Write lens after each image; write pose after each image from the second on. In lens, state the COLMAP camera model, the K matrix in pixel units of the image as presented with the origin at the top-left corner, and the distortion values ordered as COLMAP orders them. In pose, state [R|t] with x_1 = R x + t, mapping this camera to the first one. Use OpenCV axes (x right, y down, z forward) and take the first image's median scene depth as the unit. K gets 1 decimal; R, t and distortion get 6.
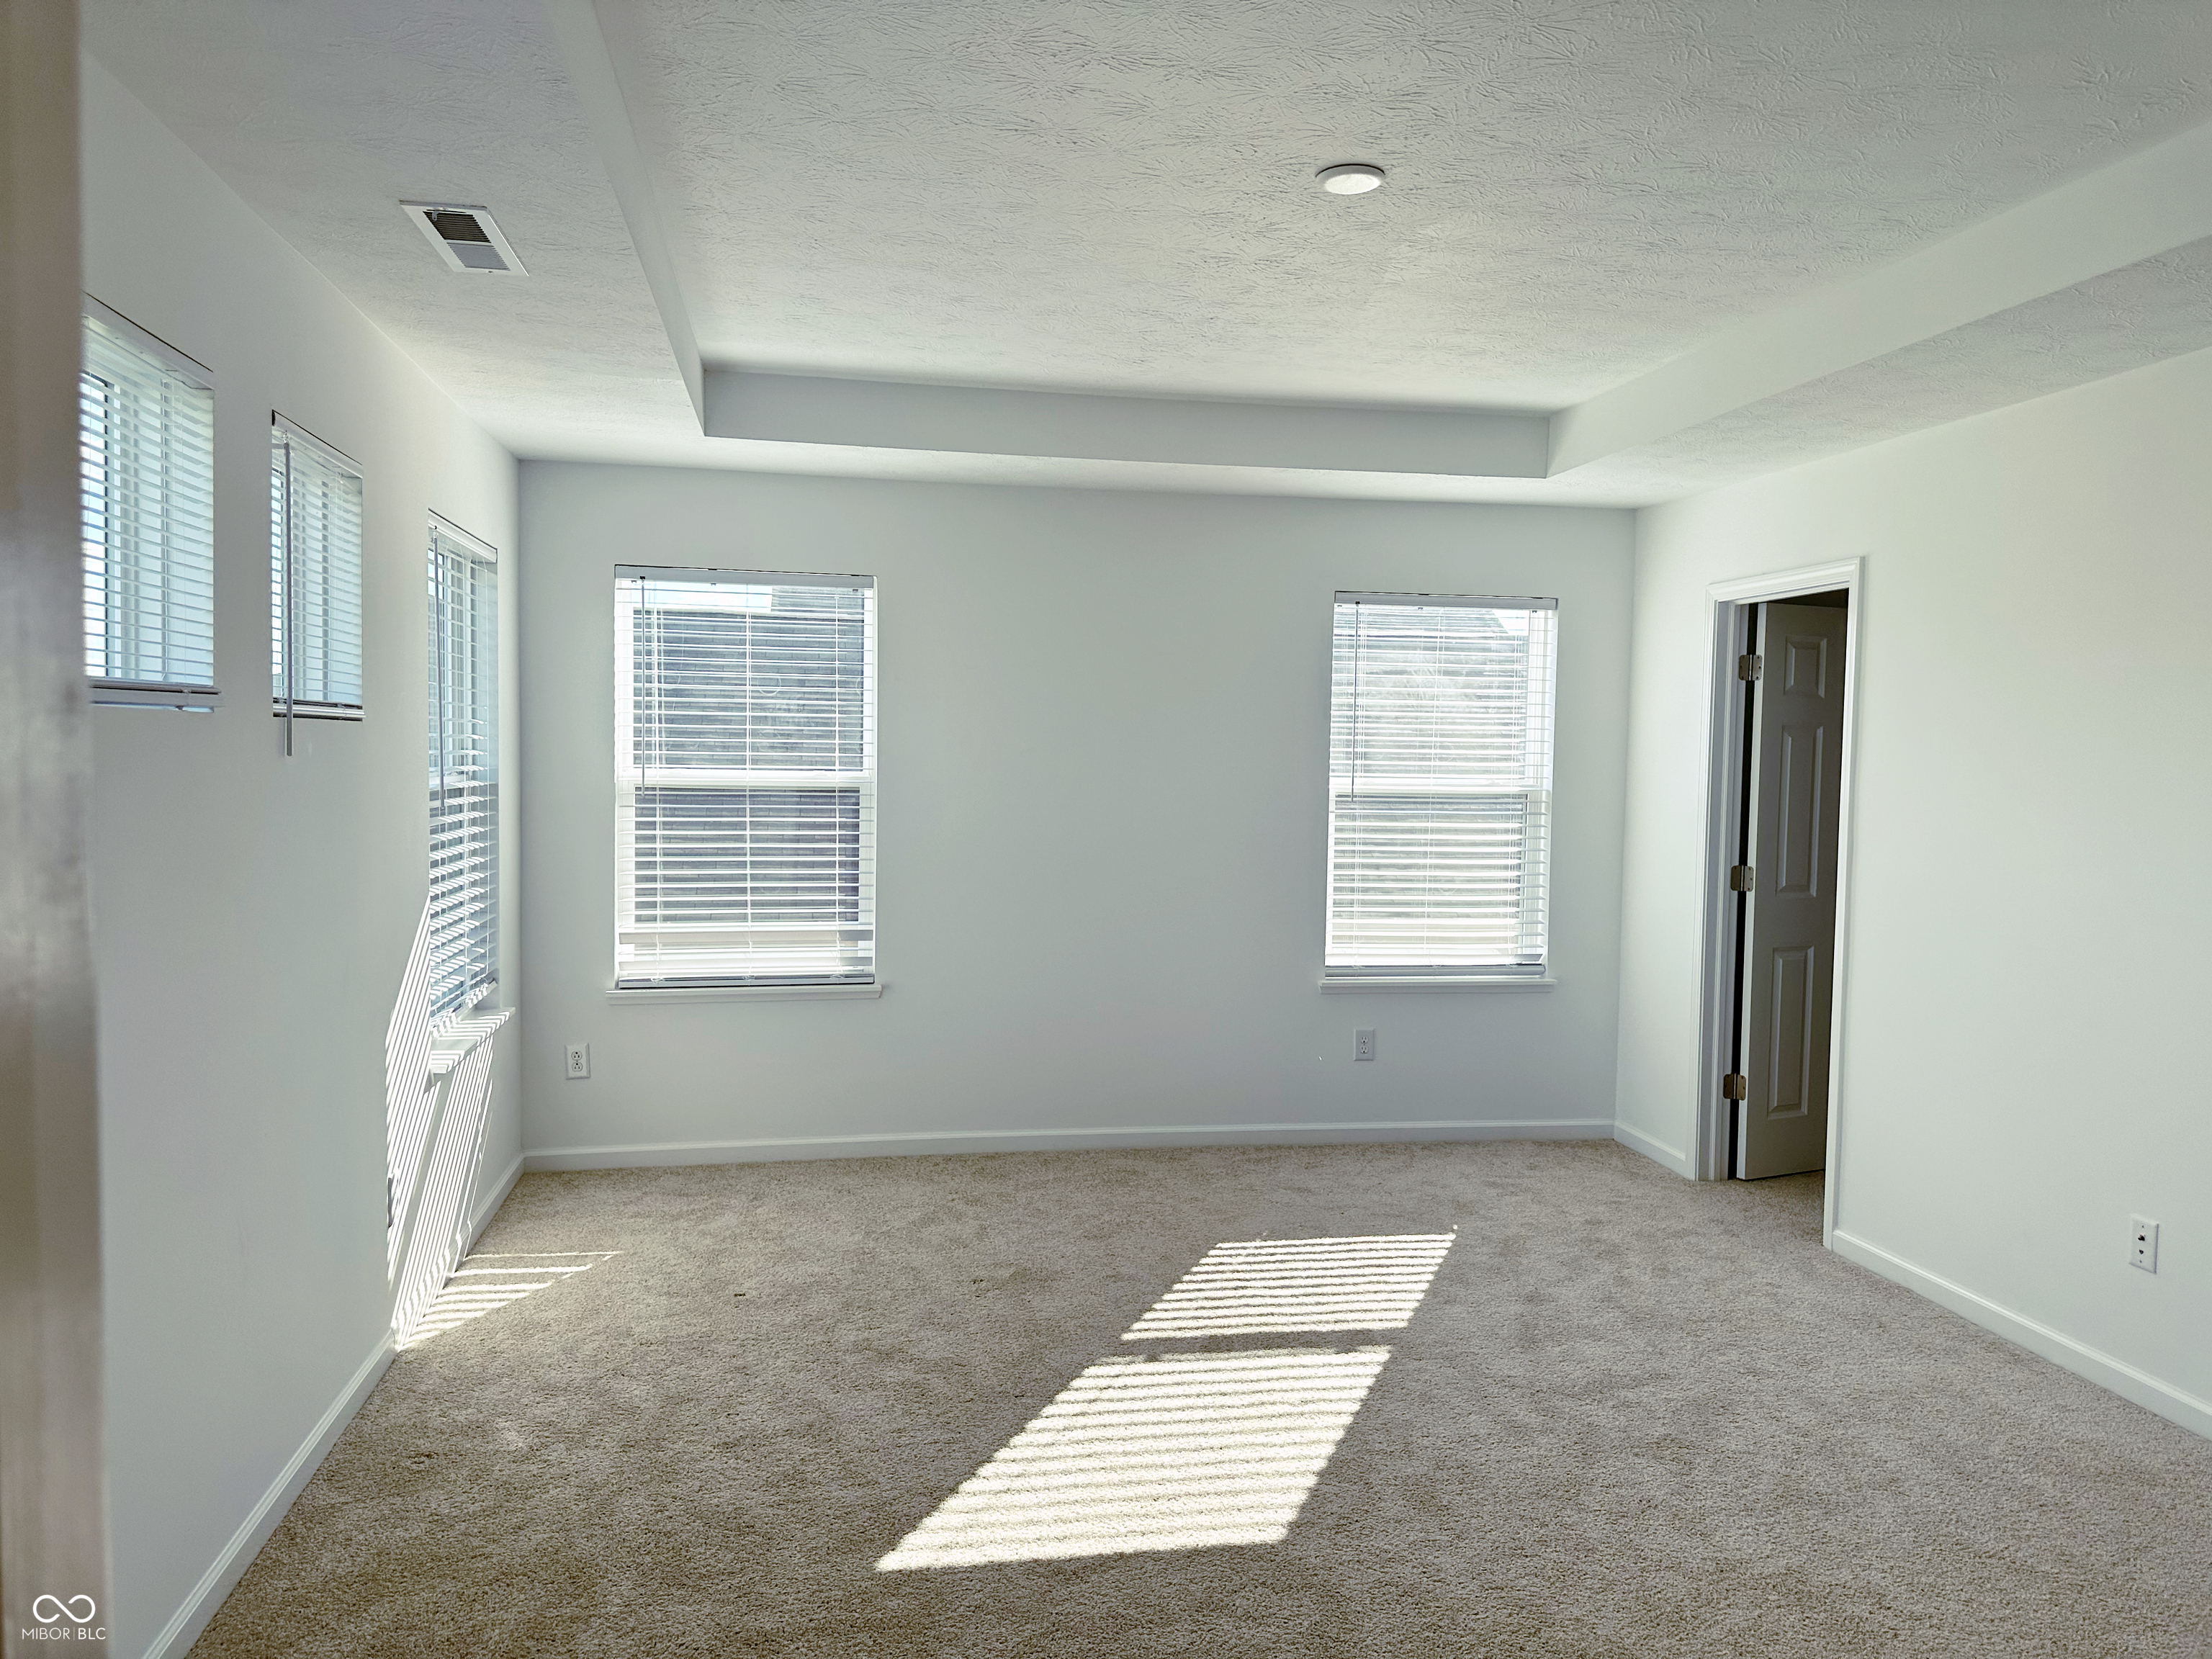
lens RADIAL K [[1566.4, 0, 1106.1], [0, 1566.4, 841.3], [0, 0, 1]] dist [0.147074, -0.252097]
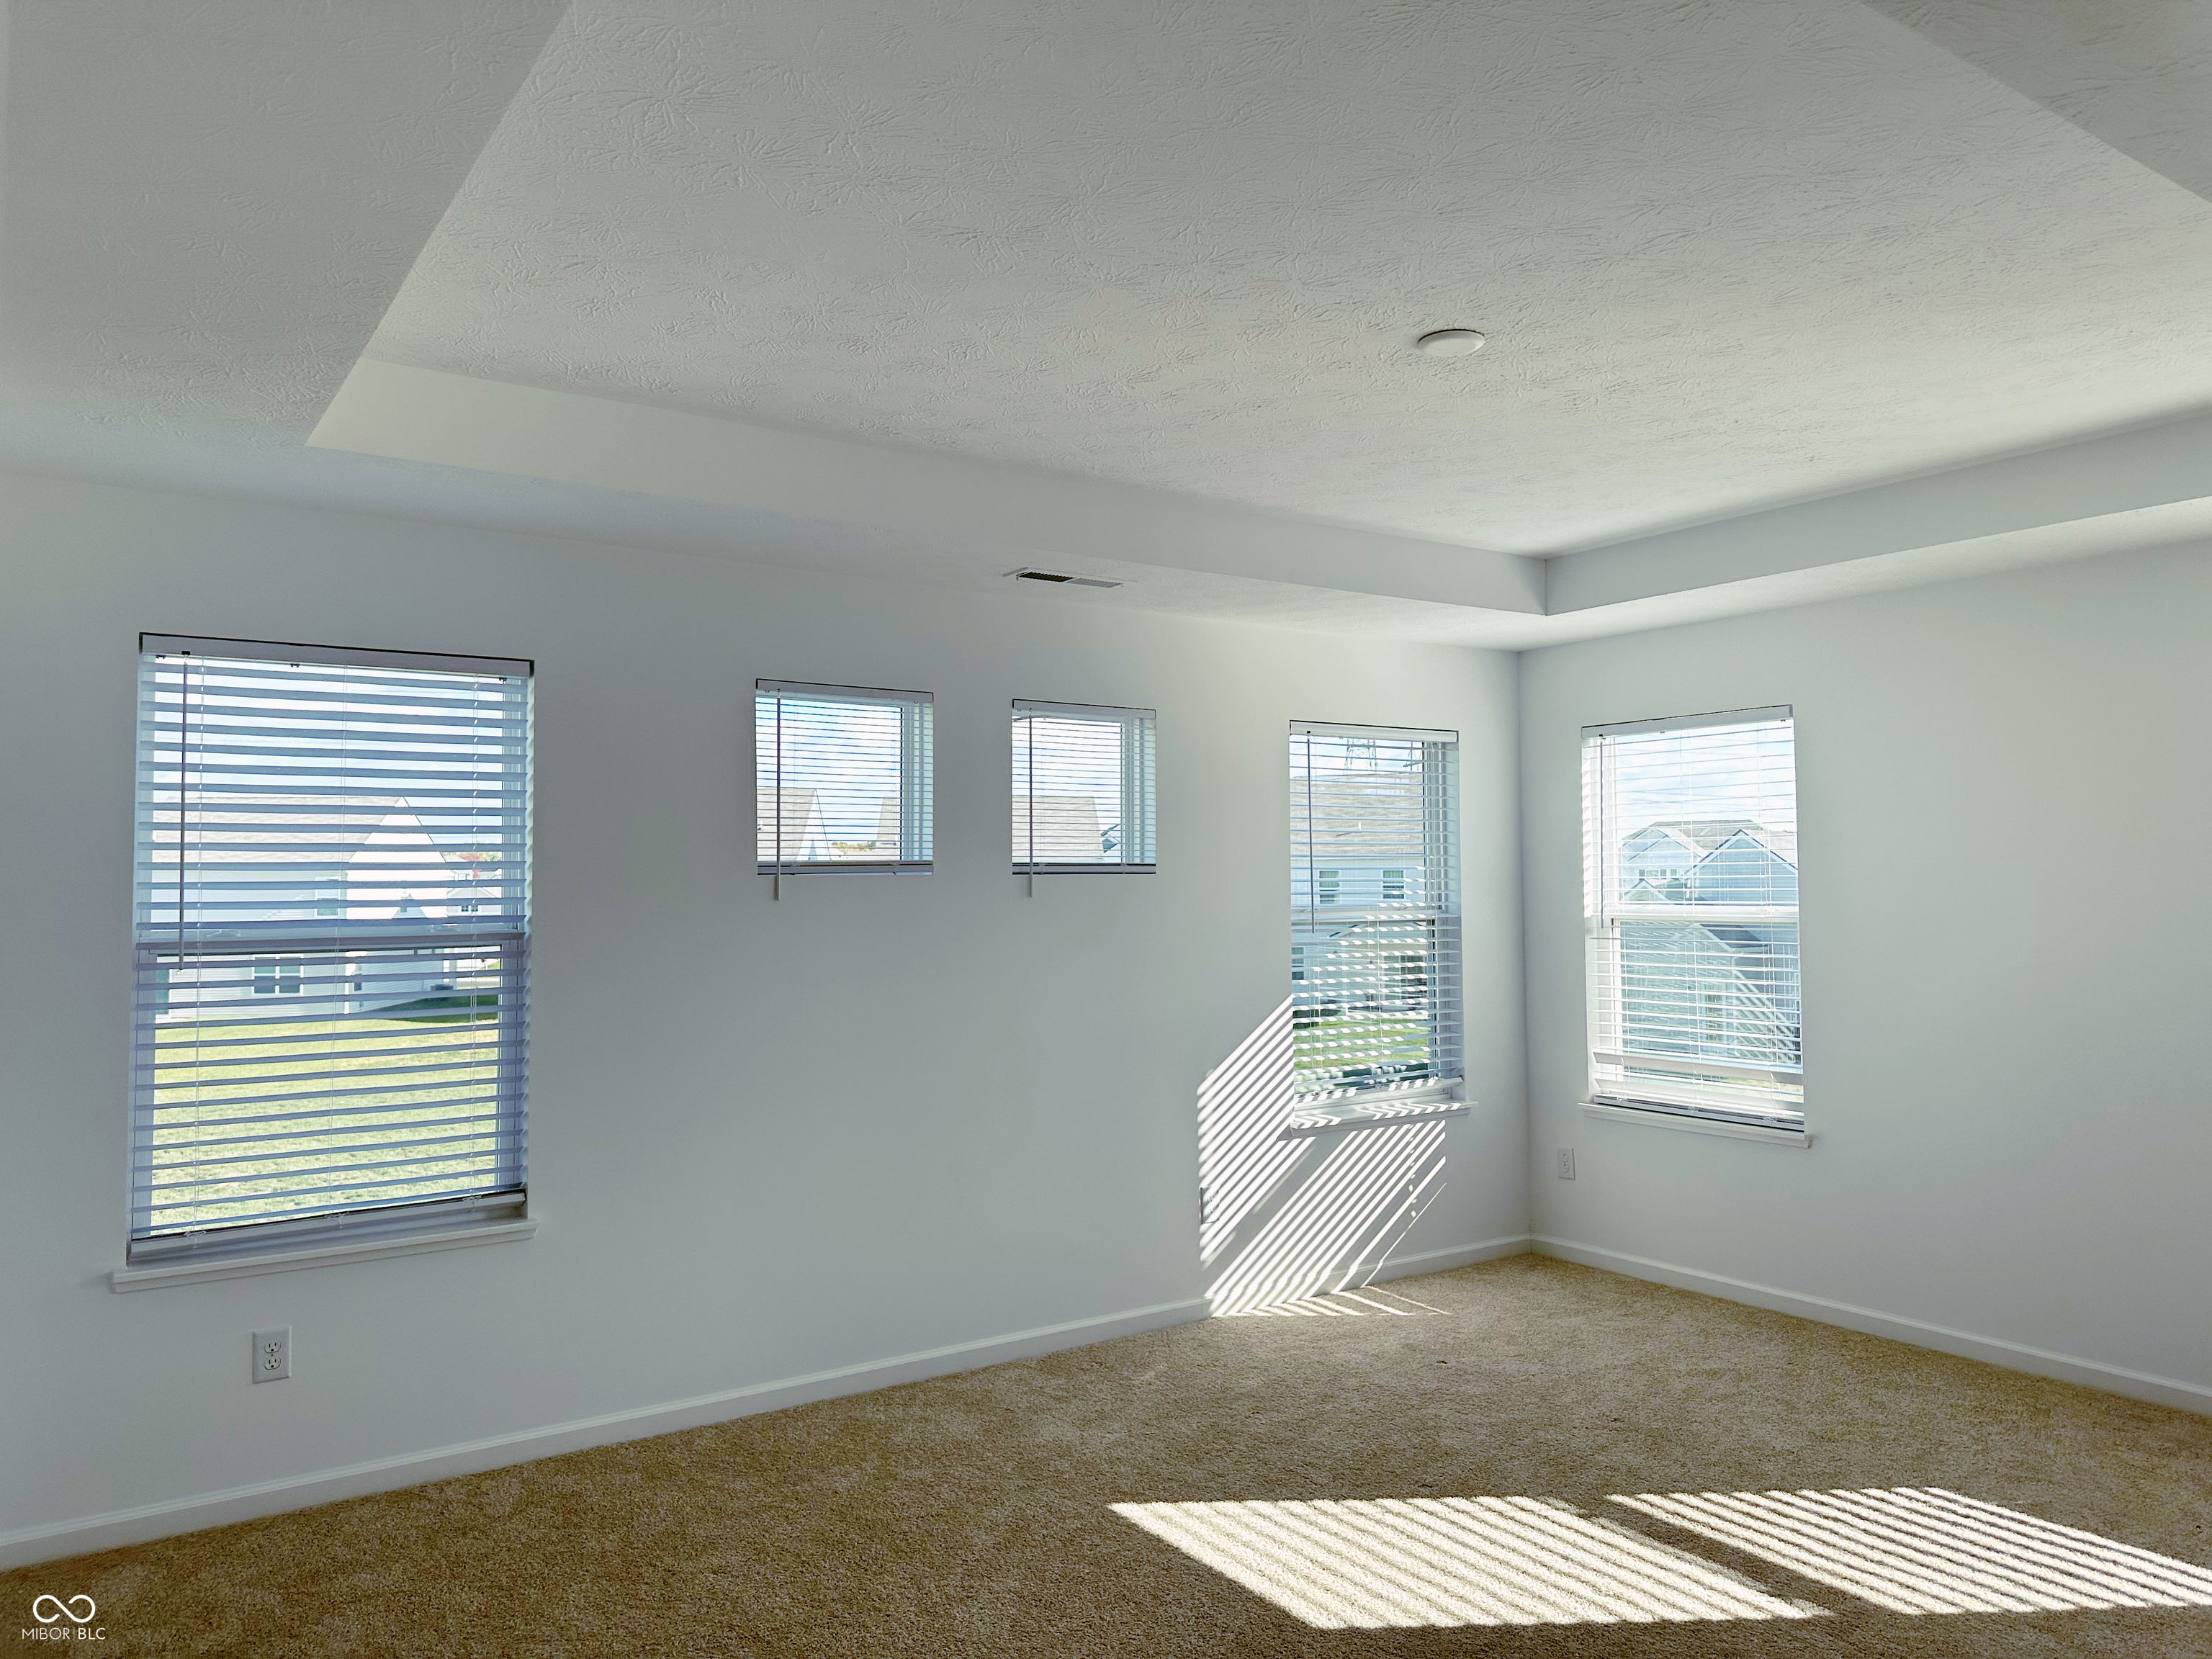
lens RADIAL K [[1585.1, 0, 1106.0], [0, 1585.1, 829.5], [0, 0, 1]] dist [0.078119, -0.066673]
pose [[0.424741, -0.043209, -0.904283, 0.727455], [-0.039334, 0.997036, -0.066115, -0.013702], [0.904460, 0.063651, 0.421783, 0.262357]]
